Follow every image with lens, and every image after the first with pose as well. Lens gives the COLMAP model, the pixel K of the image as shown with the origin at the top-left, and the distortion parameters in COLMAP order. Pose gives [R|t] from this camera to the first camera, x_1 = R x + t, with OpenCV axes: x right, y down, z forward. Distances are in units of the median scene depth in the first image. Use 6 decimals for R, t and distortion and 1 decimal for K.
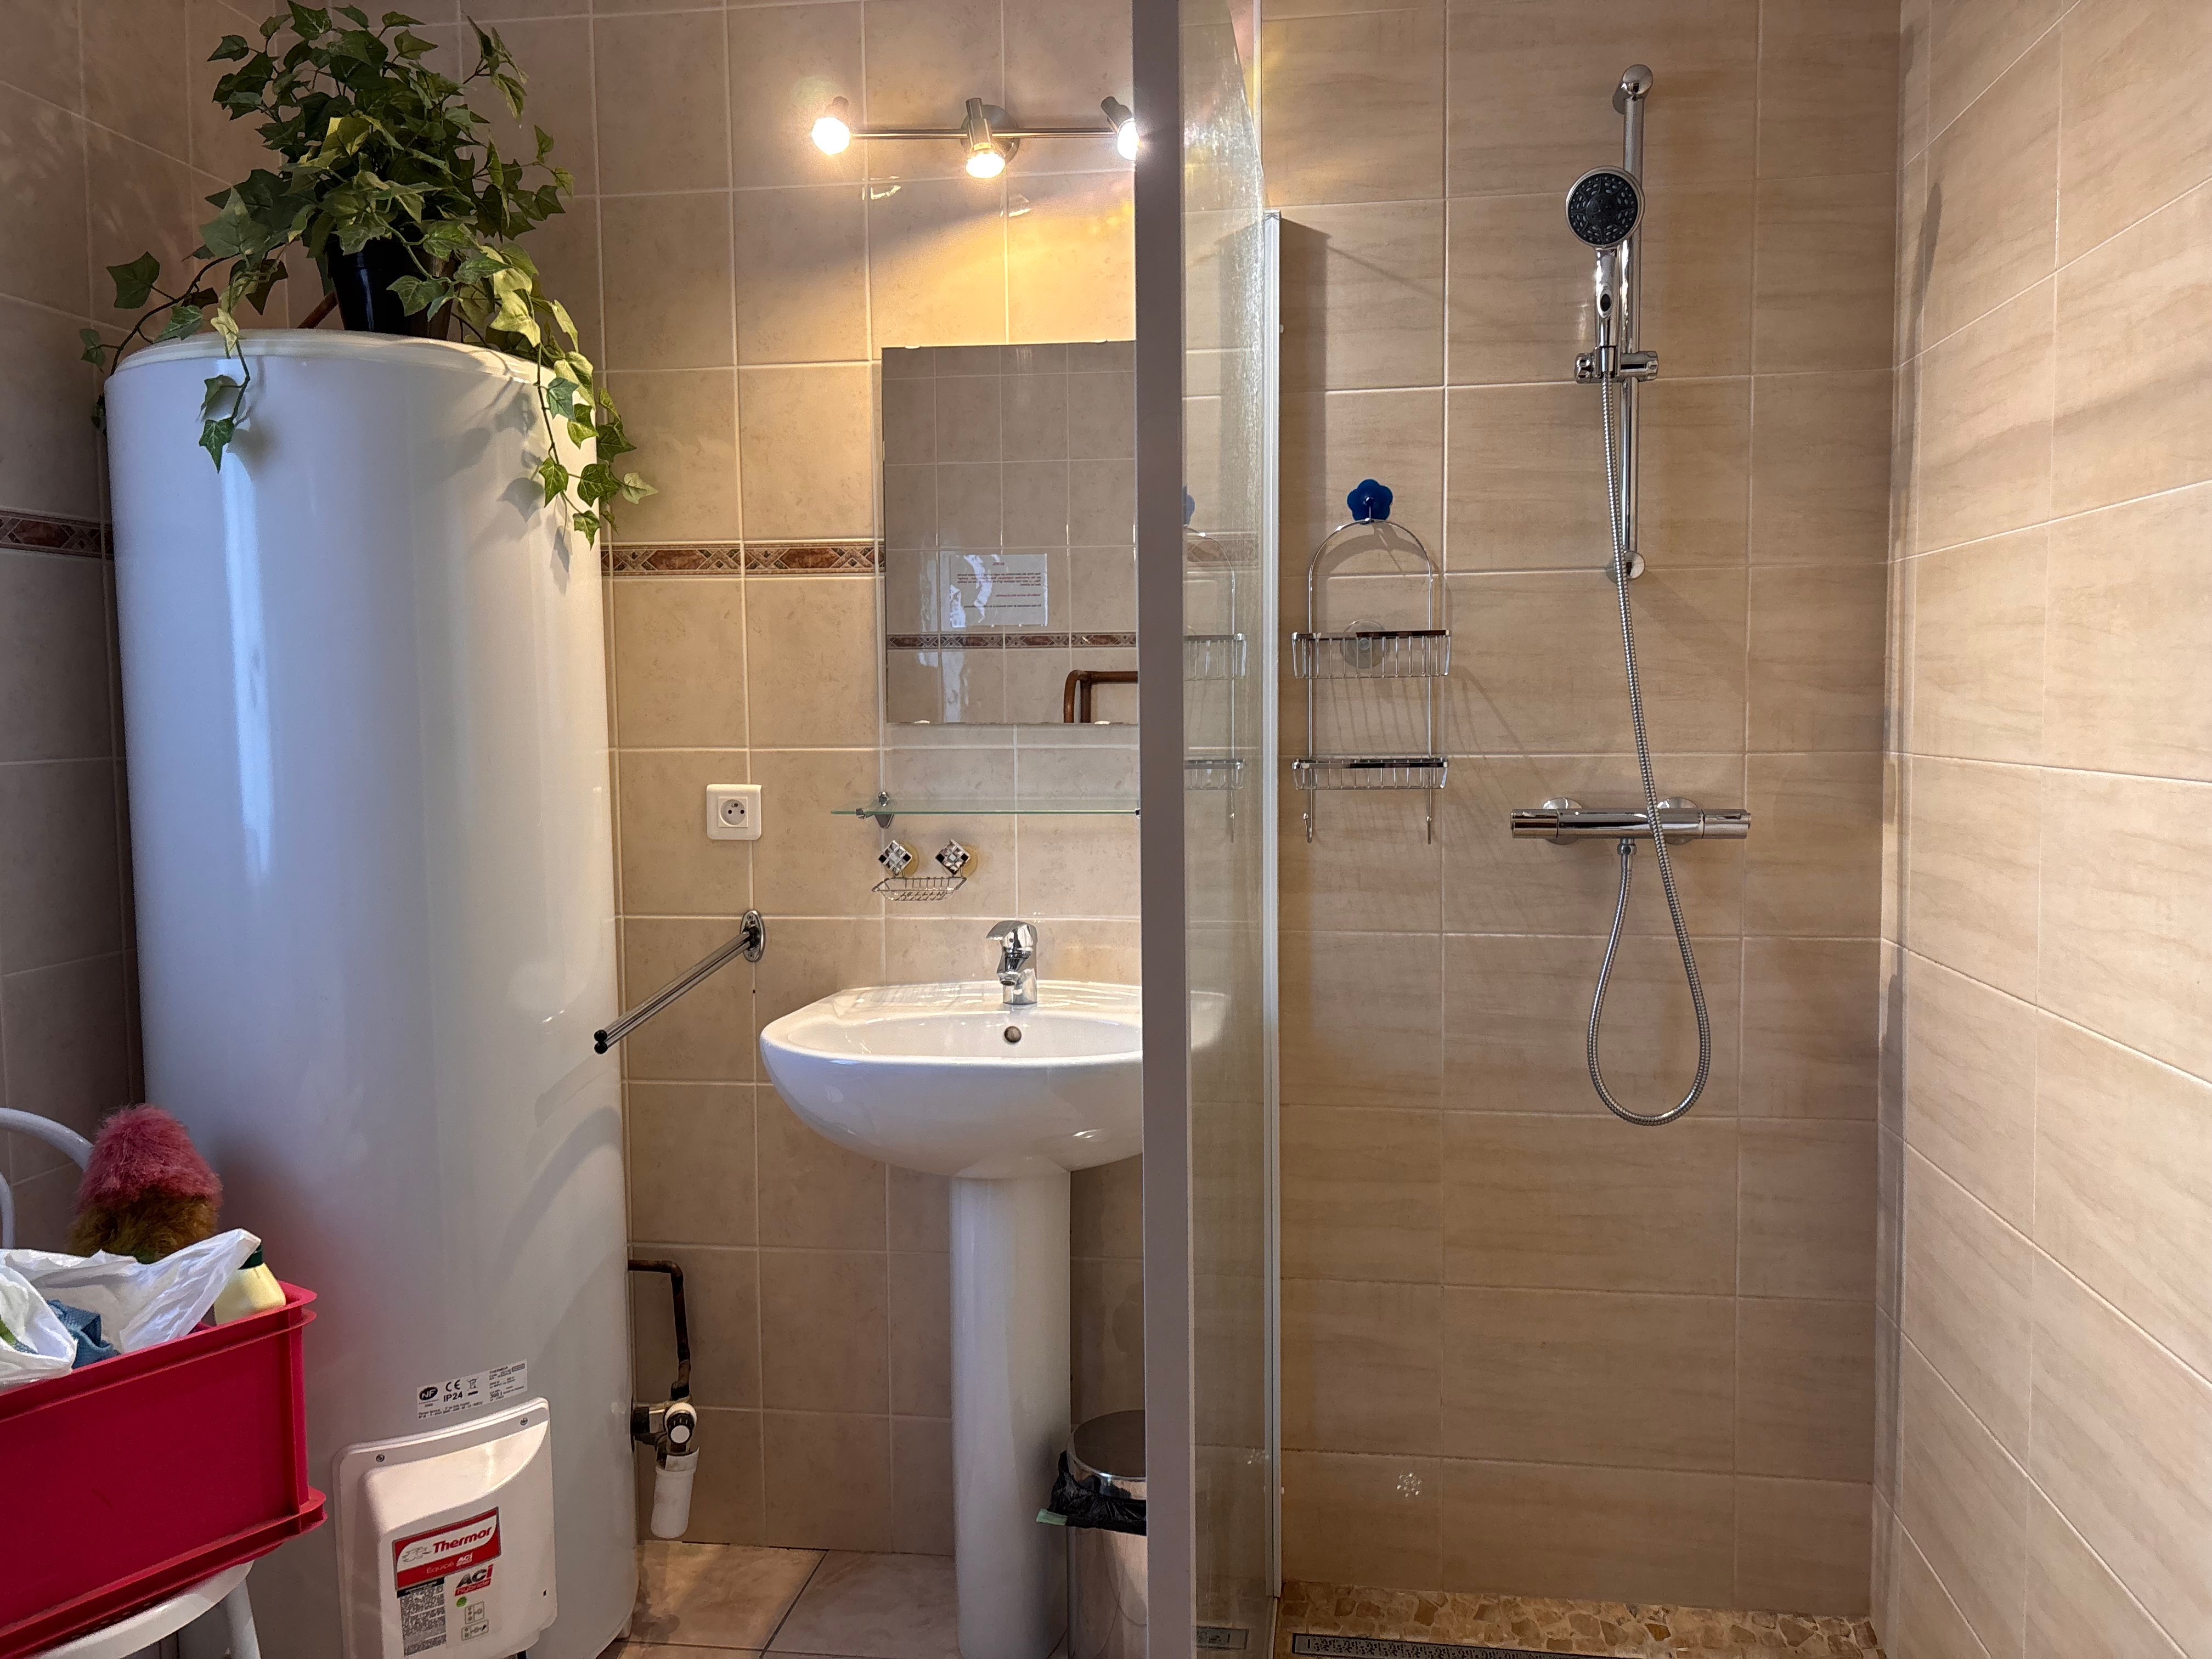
lens RADIAL K [[1662.0, 0, 1108.7], [0, 1662.0, 834.5], [0, 0, 1]] dist [0.046604, -0.063979]
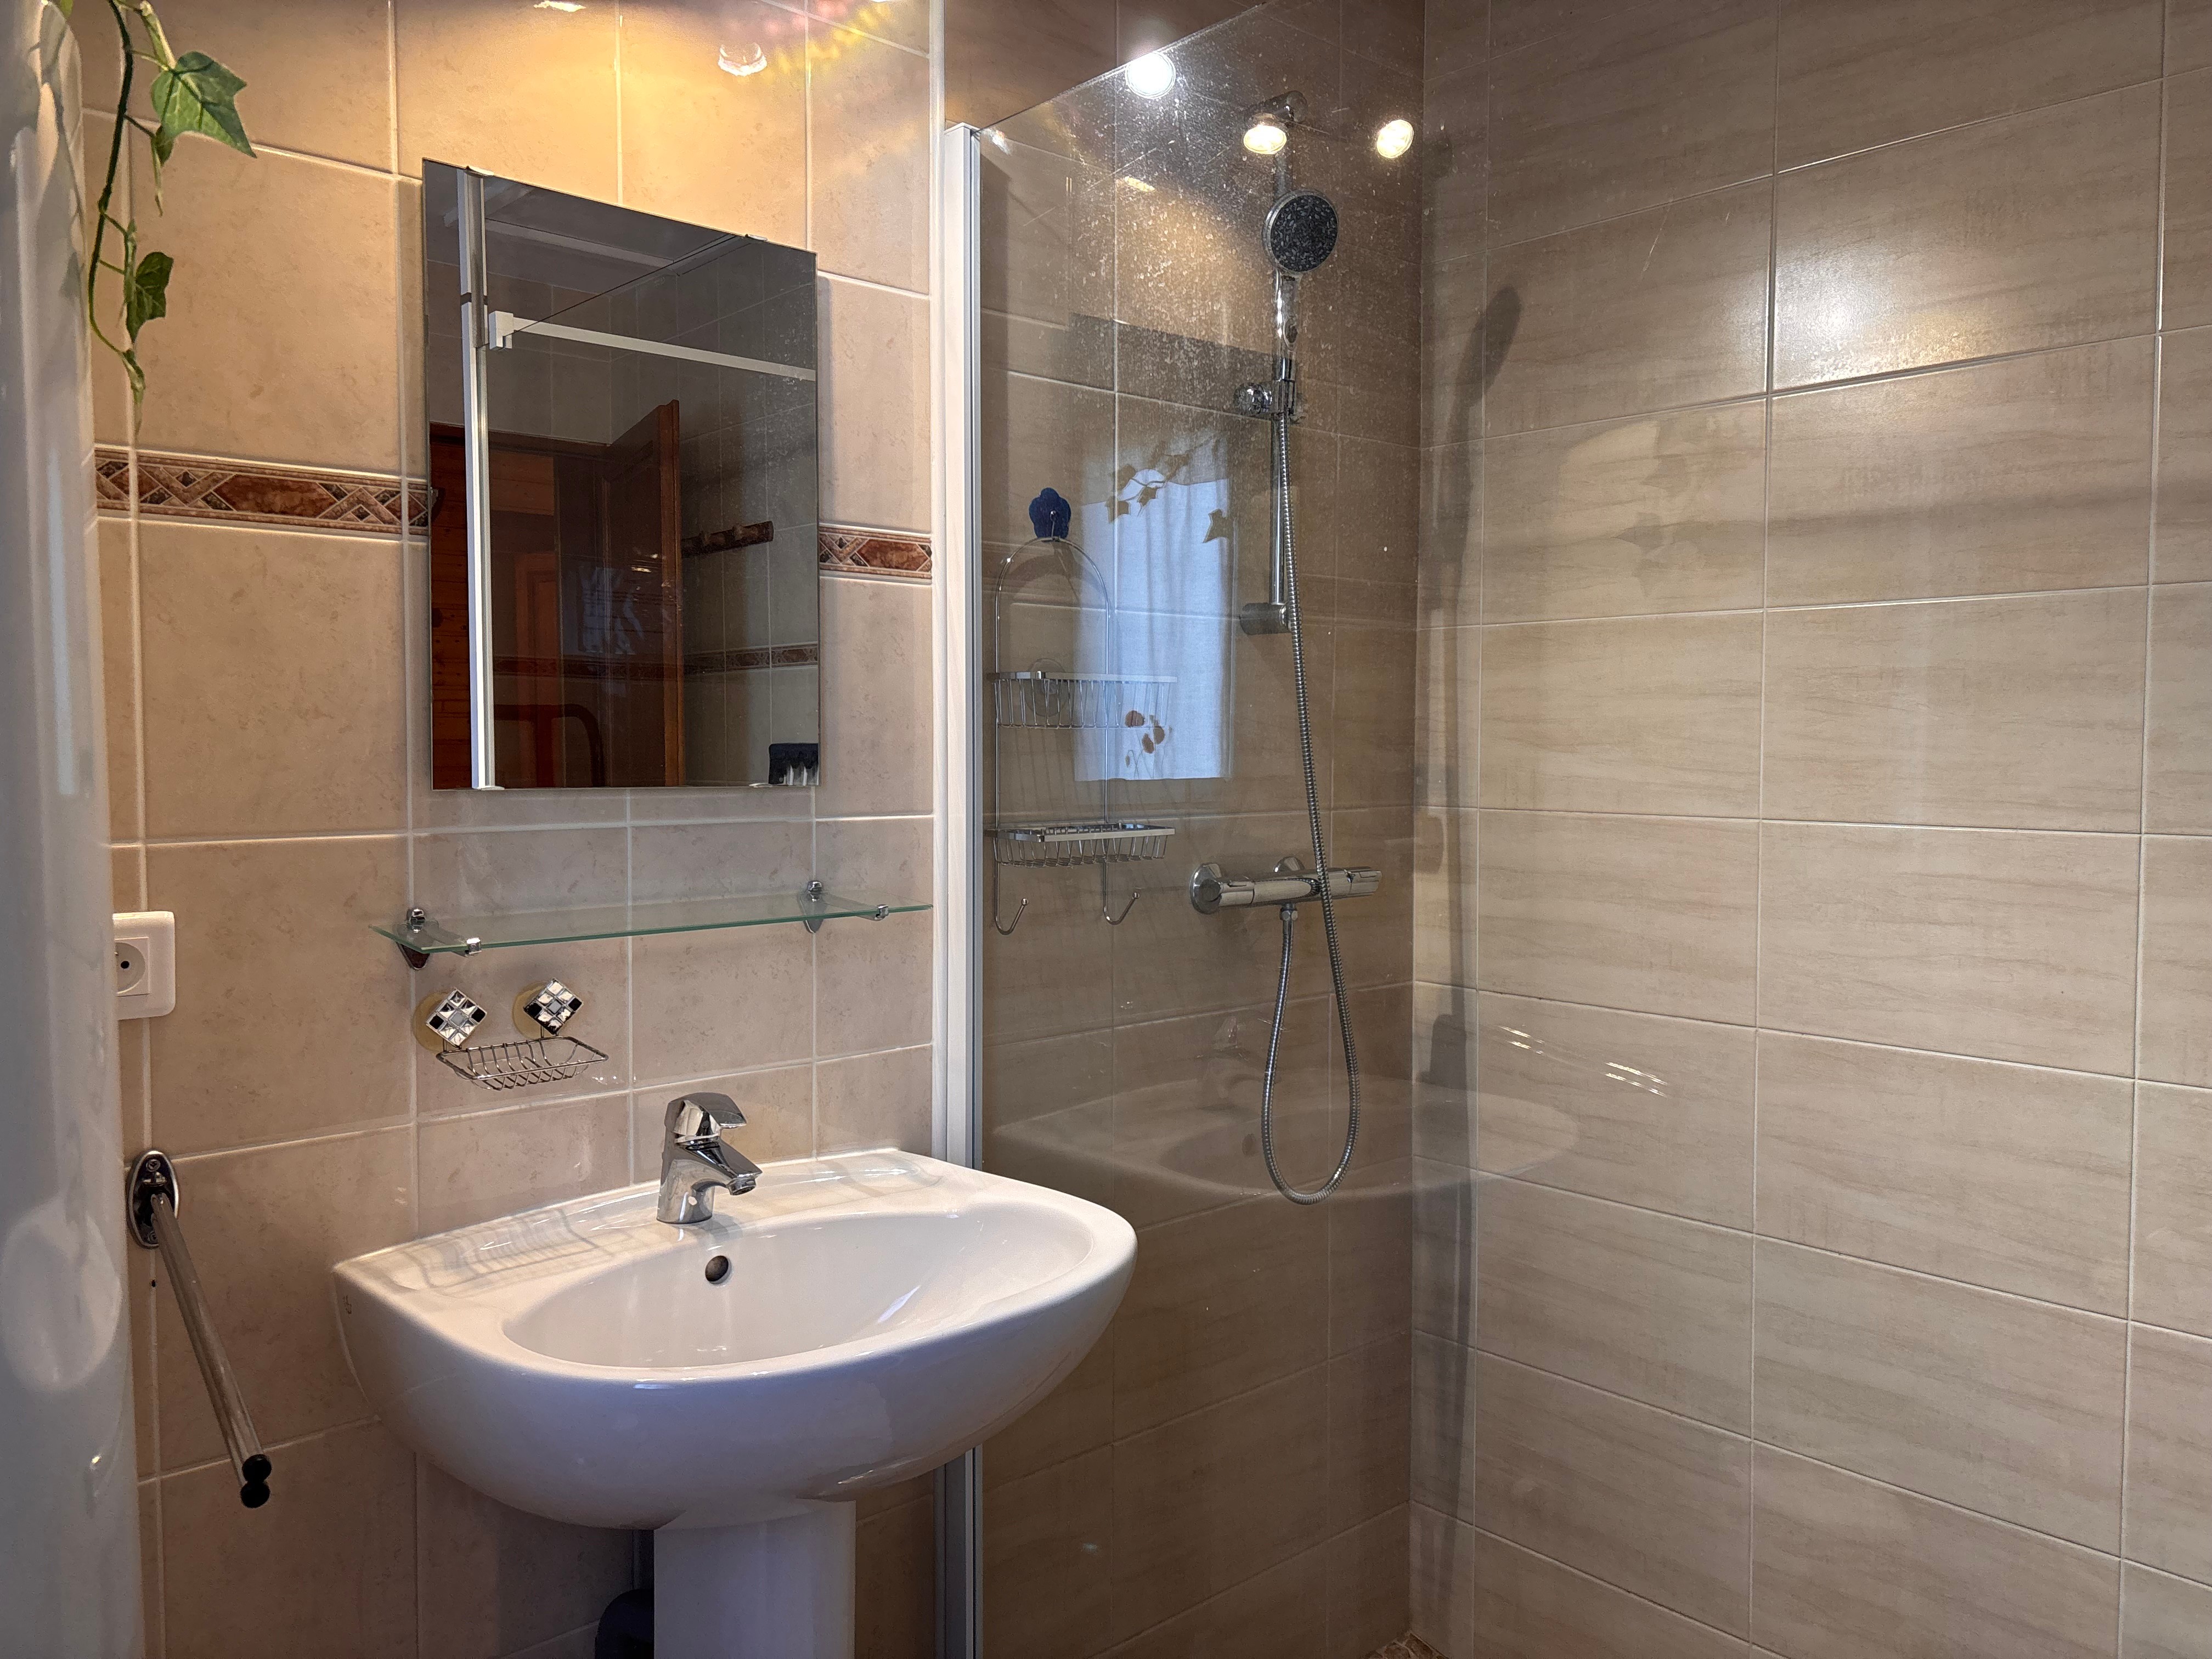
lens RADIAL K [[1662.0, 0, 1107.7], [0, 1662.0, 825.5], [0, 0, 1]] dist [0.046604, -0.063979]
pose [[0.633931, -0.030589, 0.772784, -0.444374], [0.053179, 0.998577, -0.004097, -0.040021], [-0.771559, 0.043694, 0.634655, 0.443620]]
